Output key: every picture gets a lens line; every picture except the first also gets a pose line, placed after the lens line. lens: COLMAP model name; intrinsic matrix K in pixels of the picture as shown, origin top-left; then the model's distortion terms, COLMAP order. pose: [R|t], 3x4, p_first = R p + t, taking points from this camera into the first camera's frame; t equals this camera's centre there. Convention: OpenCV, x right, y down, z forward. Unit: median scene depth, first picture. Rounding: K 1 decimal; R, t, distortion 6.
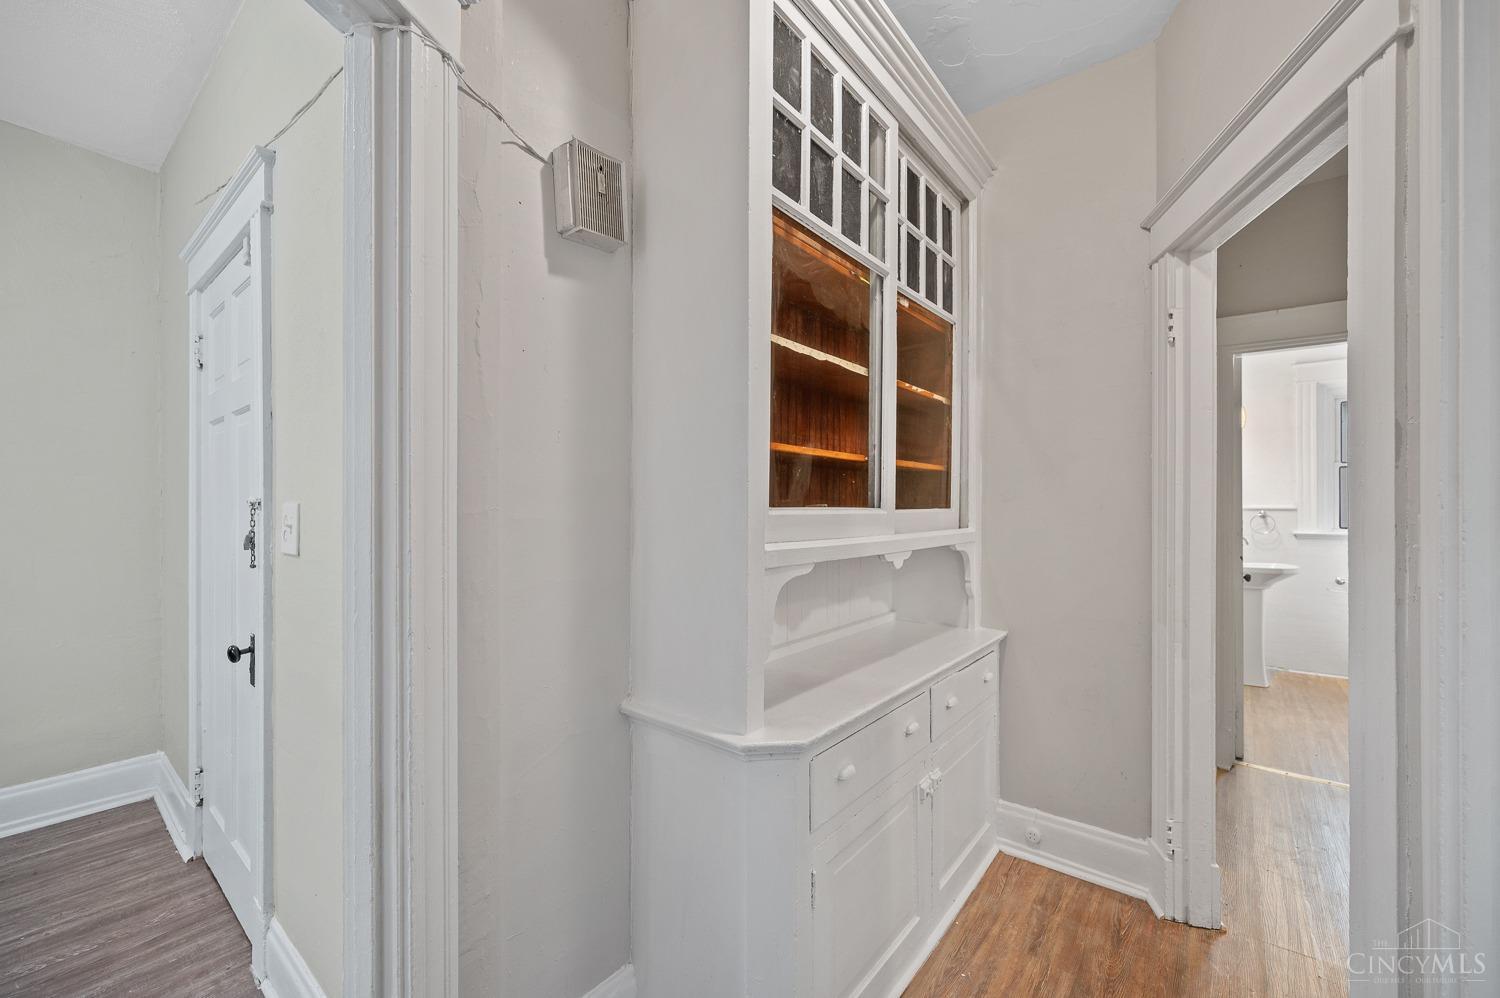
lens RADIAL K [[595.4, 0, 752.5], [0, 595.4, 508.7], [0, 0, 1]] dist [0.001845, -0.000220]
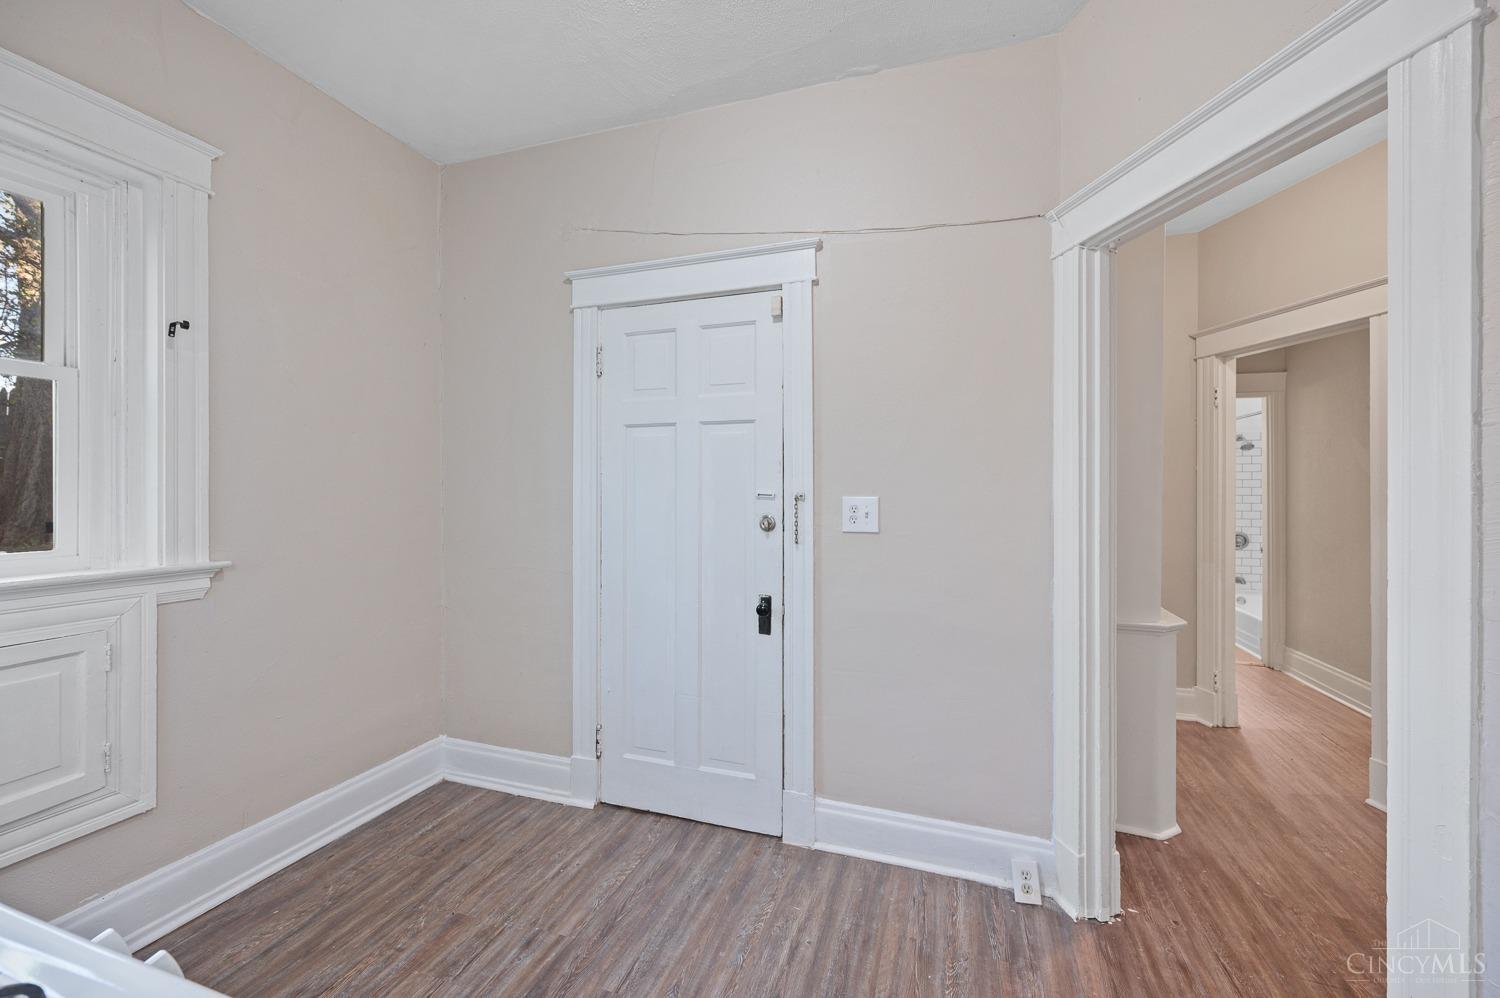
lens RADIAL K [[595.4, 0, 746.4], [0, 595.4, 497.9], [0, 0, 1]] dist [0.001845, -0.000220]
pose [[0.937561, 0.001466, 0.347817, -1.245876], [-0.002743, 0.999991, 0.003179, -0.004455], [-0.347810, -0.003935, 0.937557, -0.192069]]
